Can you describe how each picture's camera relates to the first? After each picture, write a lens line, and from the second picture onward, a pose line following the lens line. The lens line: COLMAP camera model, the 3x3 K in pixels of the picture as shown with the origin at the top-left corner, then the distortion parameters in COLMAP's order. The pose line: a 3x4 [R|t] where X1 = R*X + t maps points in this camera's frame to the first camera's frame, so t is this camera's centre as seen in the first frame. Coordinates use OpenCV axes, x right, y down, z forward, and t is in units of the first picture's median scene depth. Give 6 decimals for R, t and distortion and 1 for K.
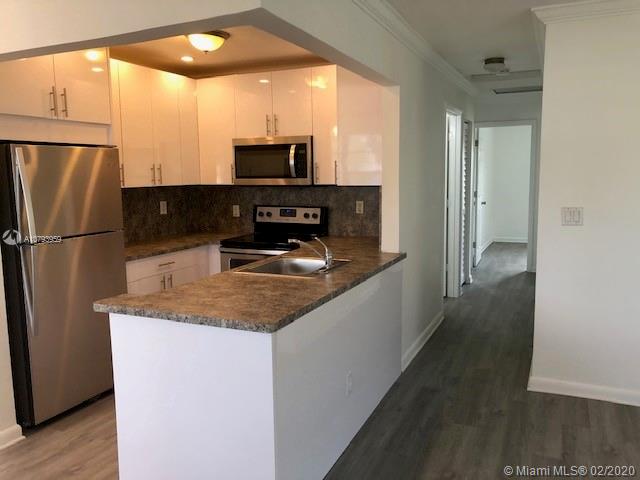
lens RADIAL K [[517.6, 0, 320.0], [0, 517.6, 240.0], [0, 0, 1]] dist [0.011768, 0.001747]
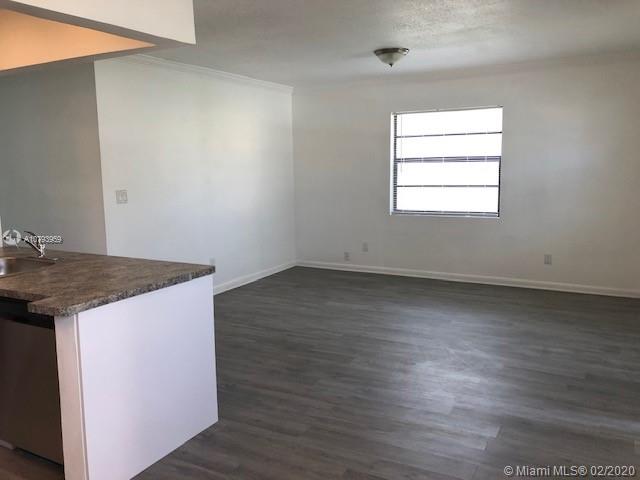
lens RADIAL K [[525.6, 0, 320.0], [0, 525.6, 240.0], [0, 0, 1]] dist [0.015830, -0.000664]
pose [[0.082073, -0.132408, 0.987791, -0.747944], [0.140473, 0.982778, 0.120065, -0.021708], [-0.986677, 0.128904, 0.099259, 0.278887]]
